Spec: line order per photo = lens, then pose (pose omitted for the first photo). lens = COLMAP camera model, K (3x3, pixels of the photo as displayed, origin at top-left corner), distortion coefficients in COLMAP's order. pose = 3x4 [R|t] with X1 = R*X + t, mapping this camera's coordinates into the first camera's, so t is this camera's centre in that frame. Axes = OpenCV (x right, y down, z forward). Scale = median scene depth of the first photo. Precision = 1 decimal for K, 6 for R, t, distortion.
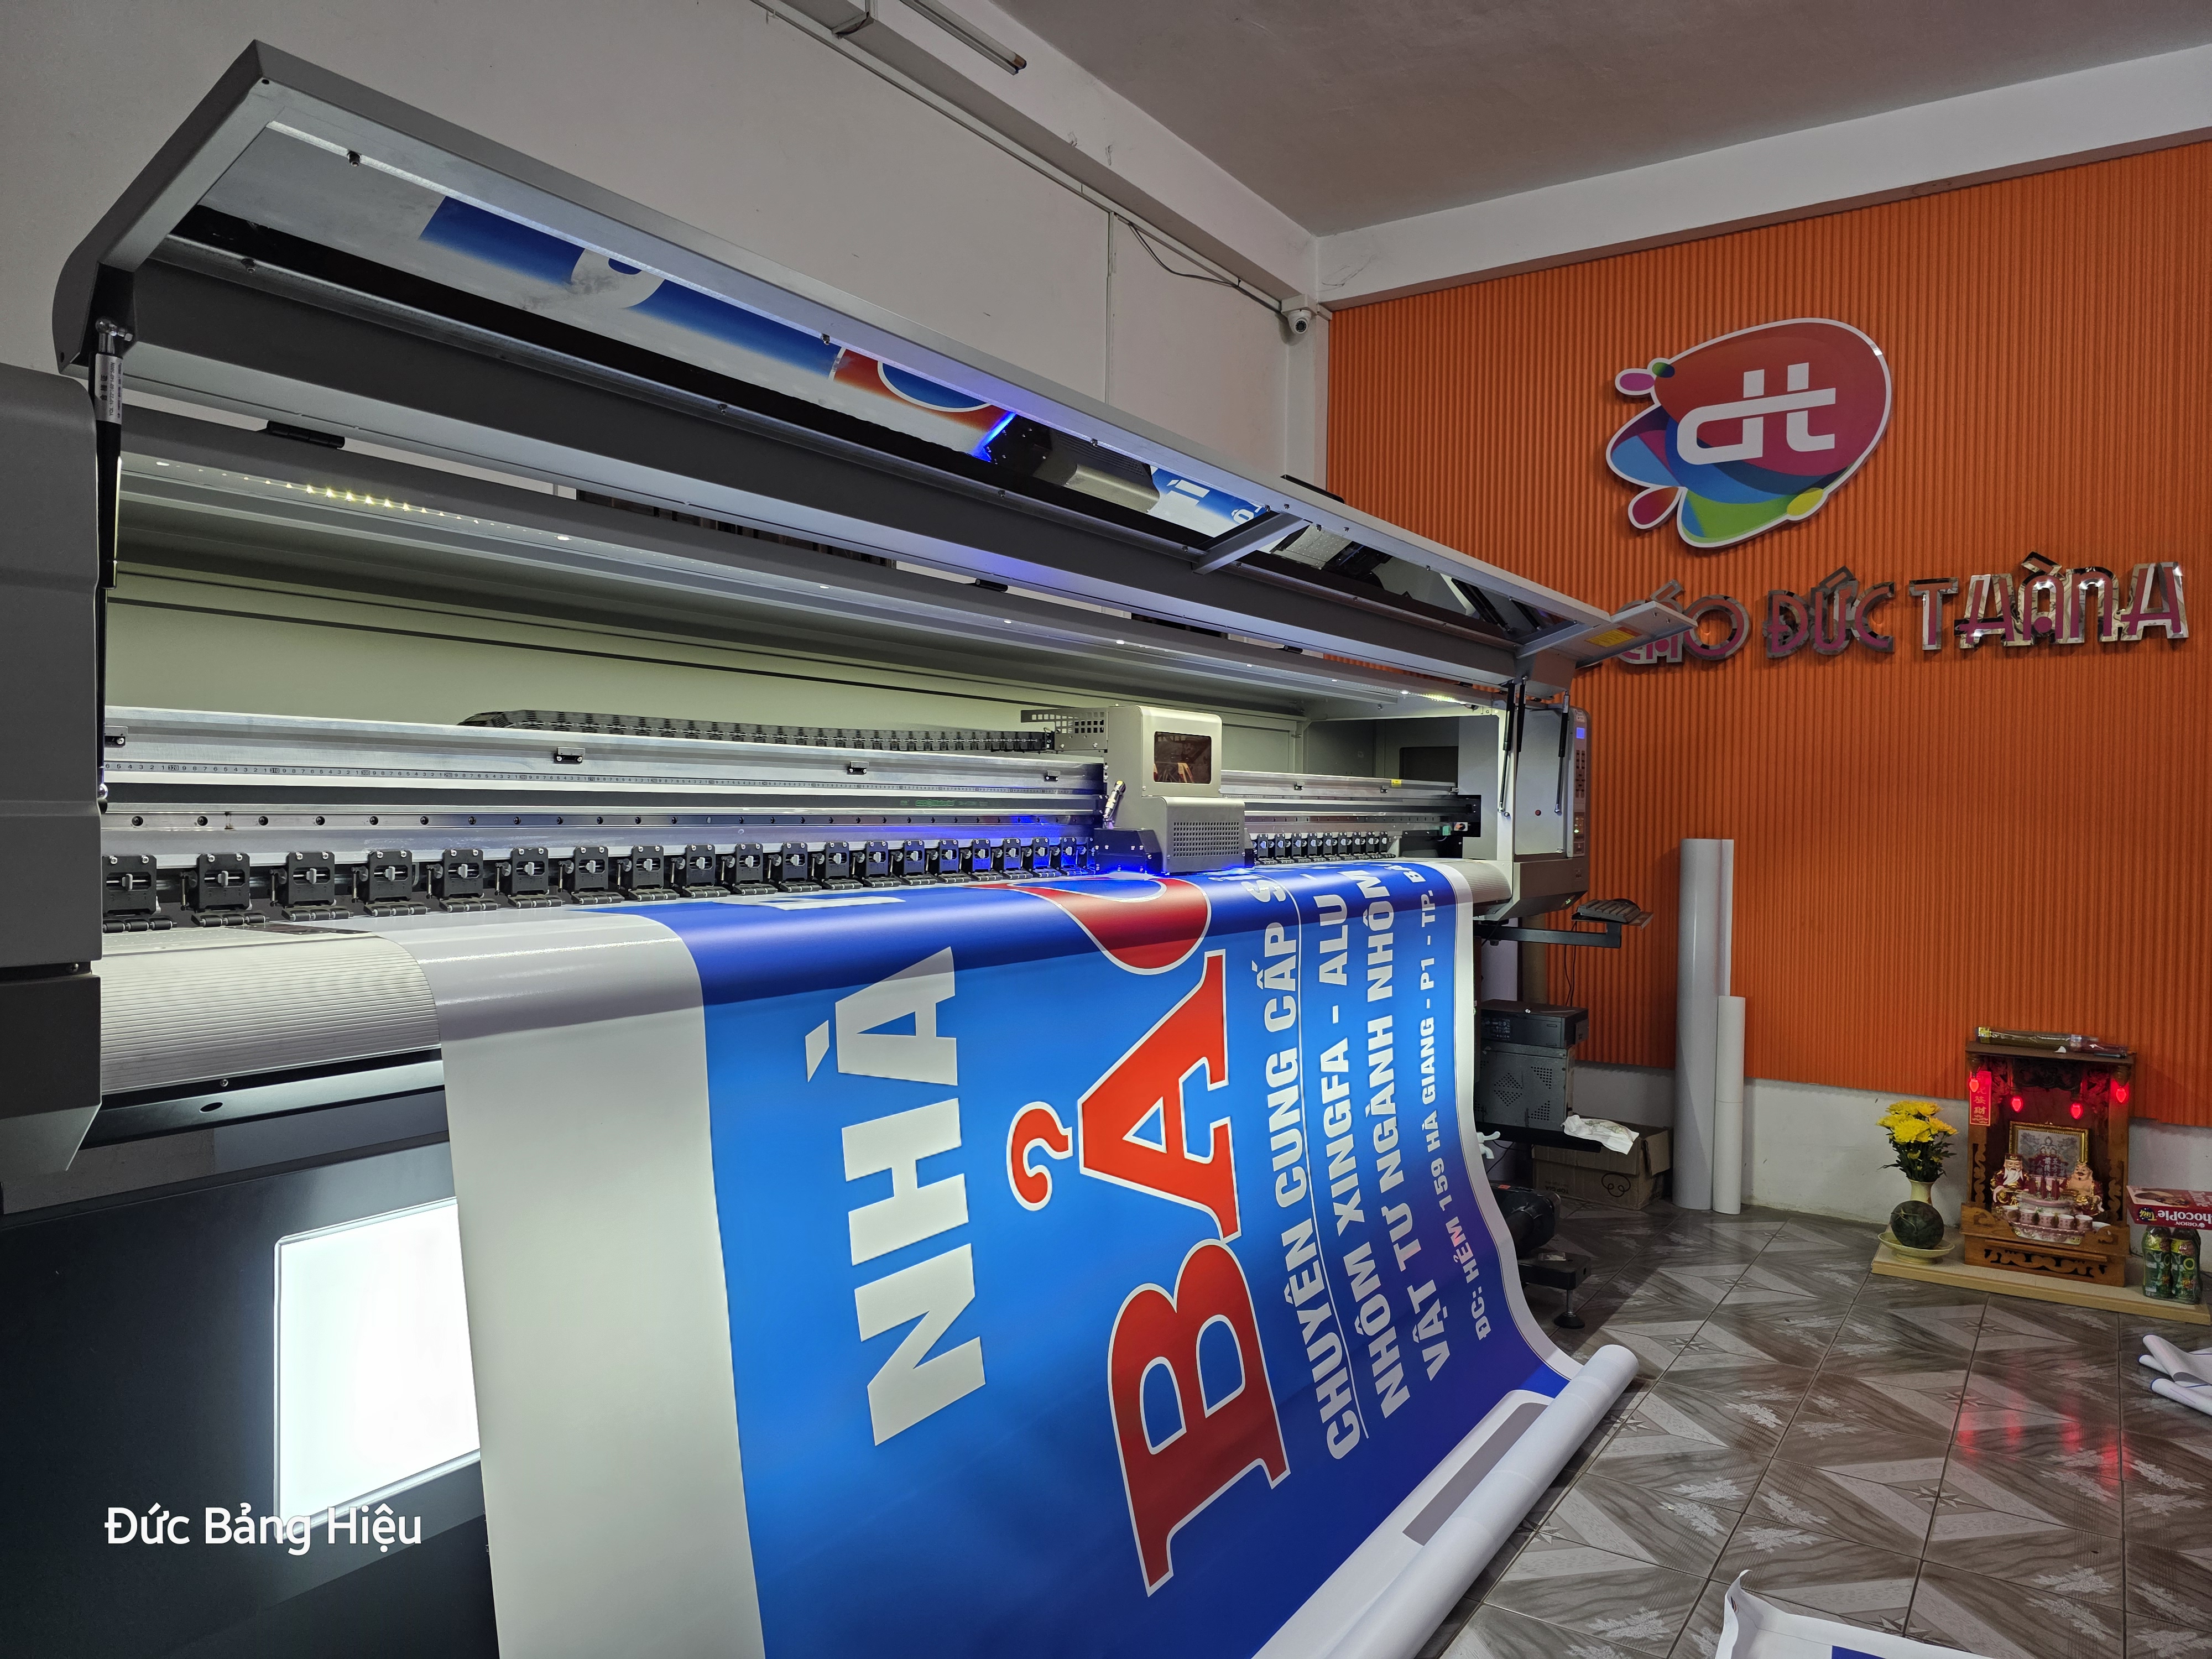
lens RADIAL K [[1501.5, 0, 1106.0], [0, 1501.5, 829.5], [0, 0, 1]] dist [0.001044, 0.000262]
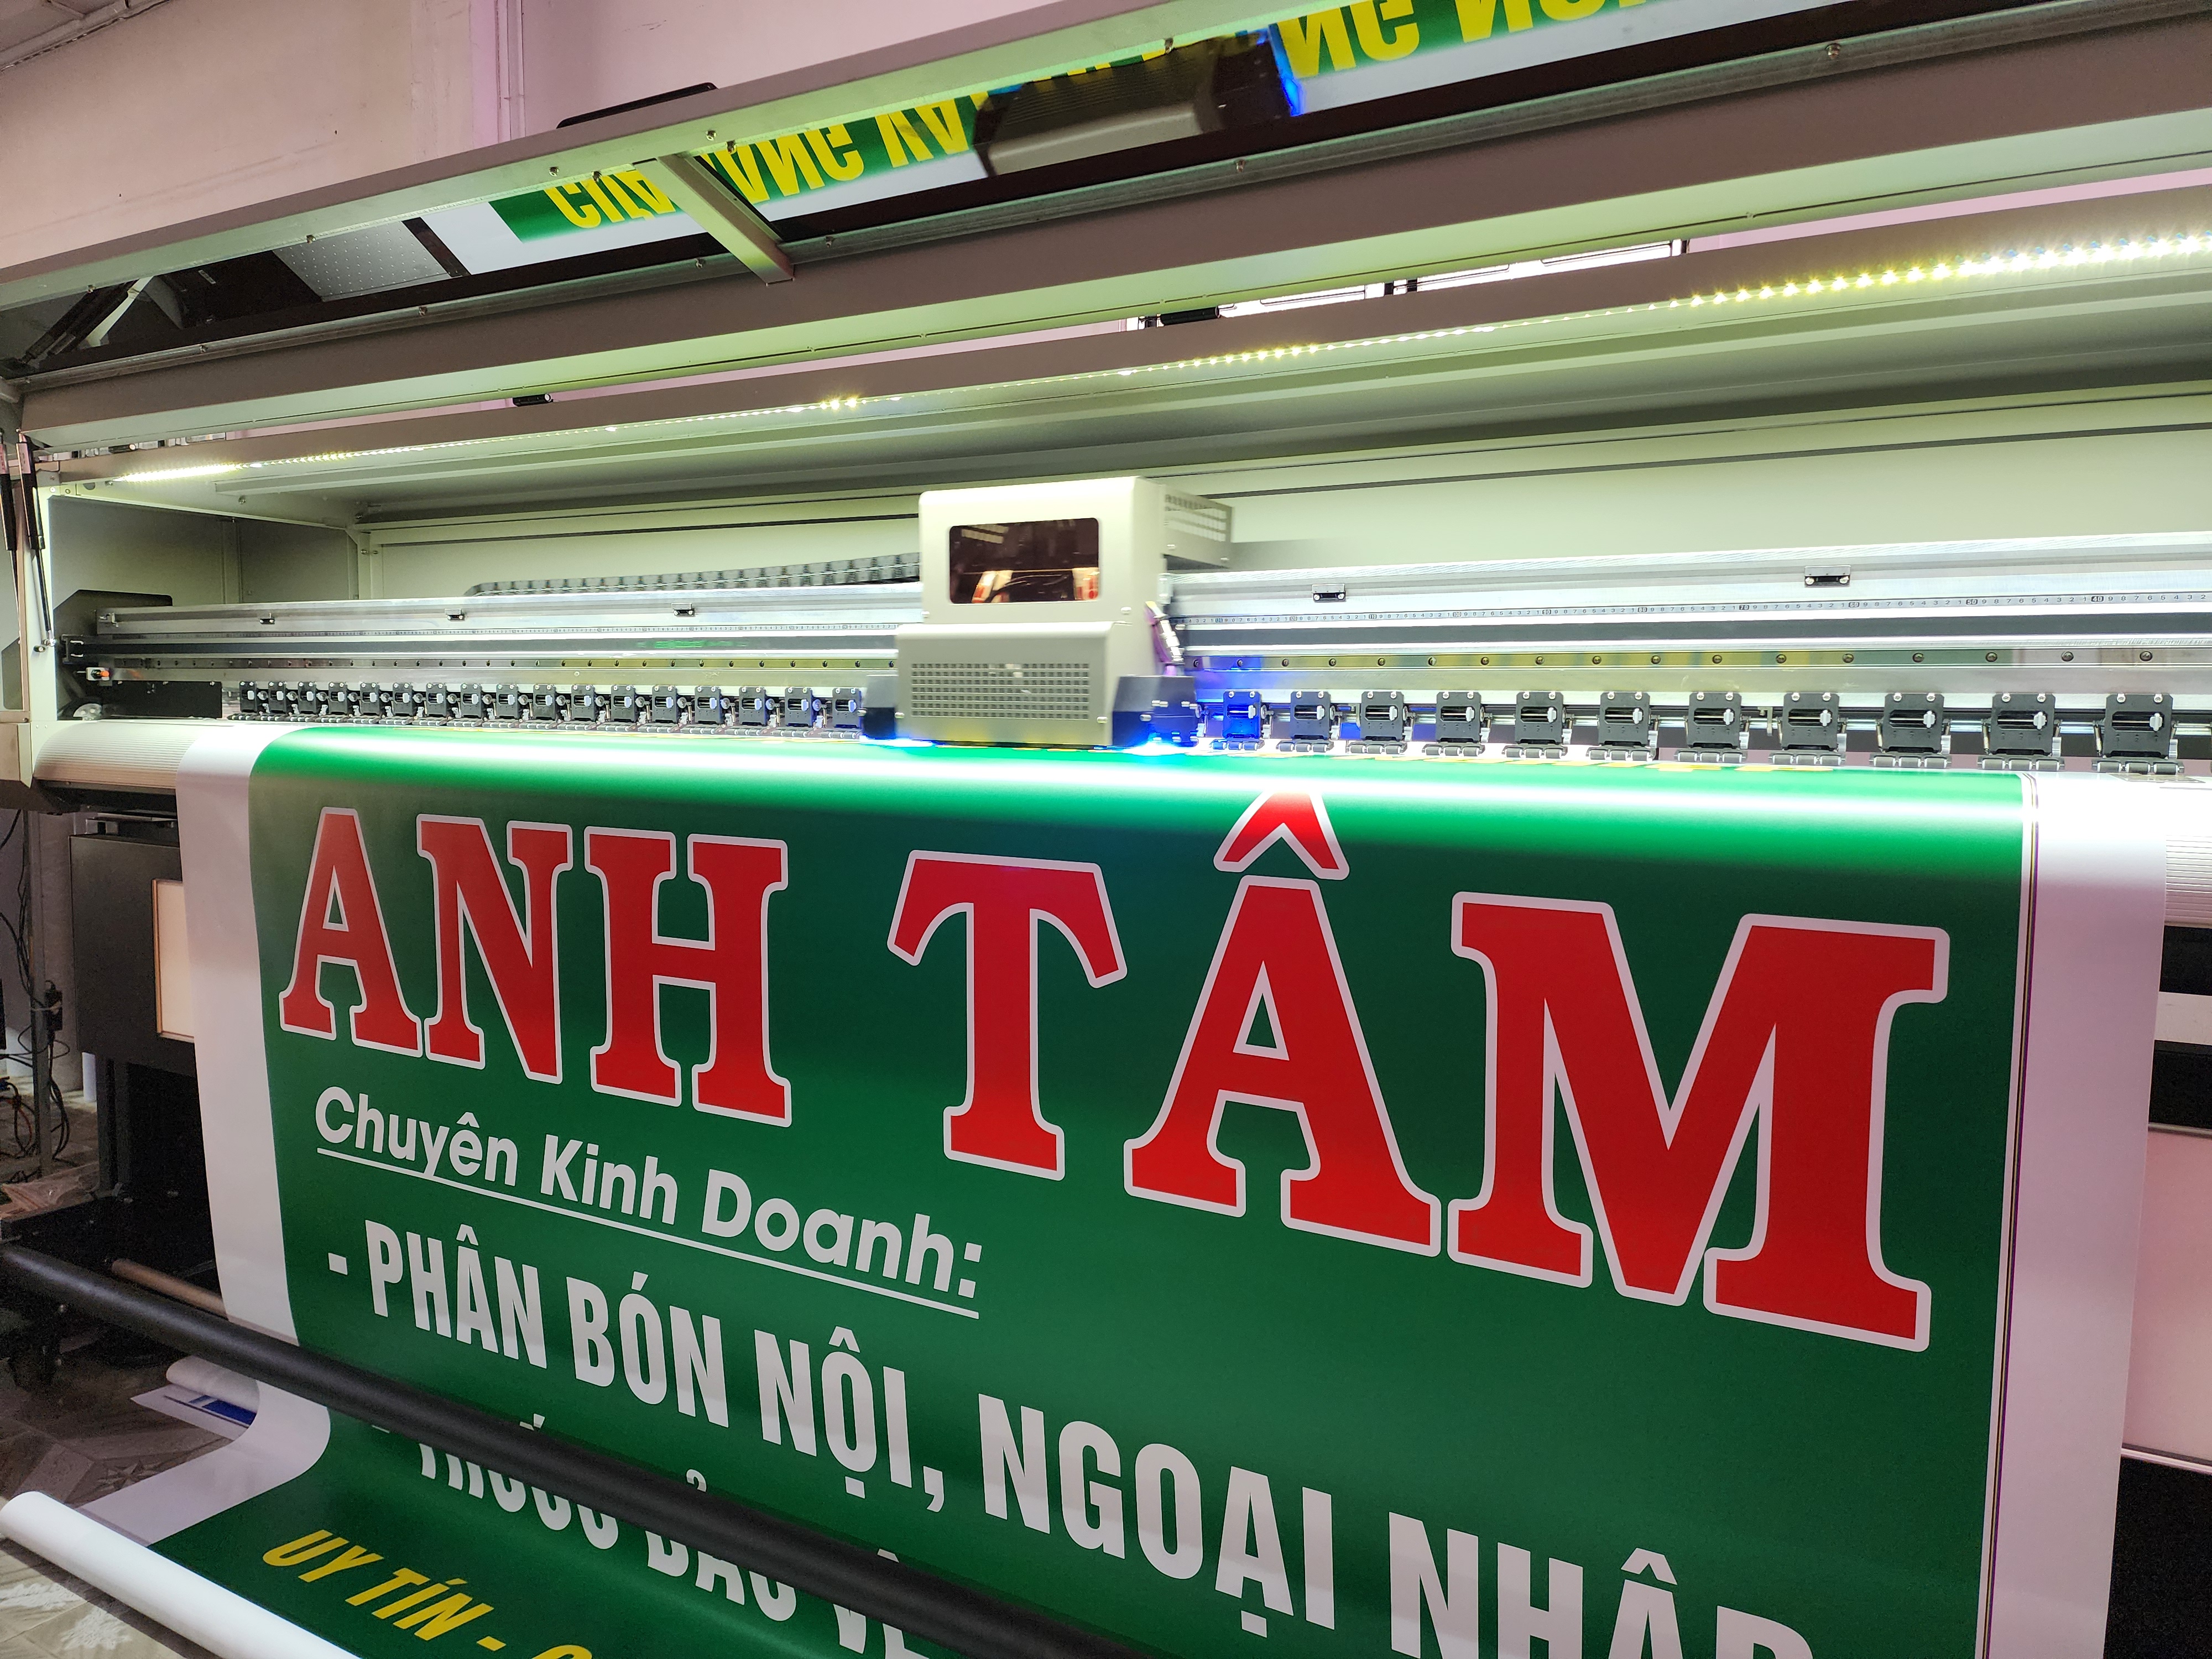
lens RADIAL K [[1452.5, 0, 1106.0], [0, 1452.5, 829.5], [0, 0, 1]] dist [0.054727, 0.000244]
pose [[0.063842, 0.113332, -0.991504, 0.801915], [-0.004208, 0.993552, 0.113295, -0.007793], [0.997951, -0.003061, 0.063908, 1.197065]]
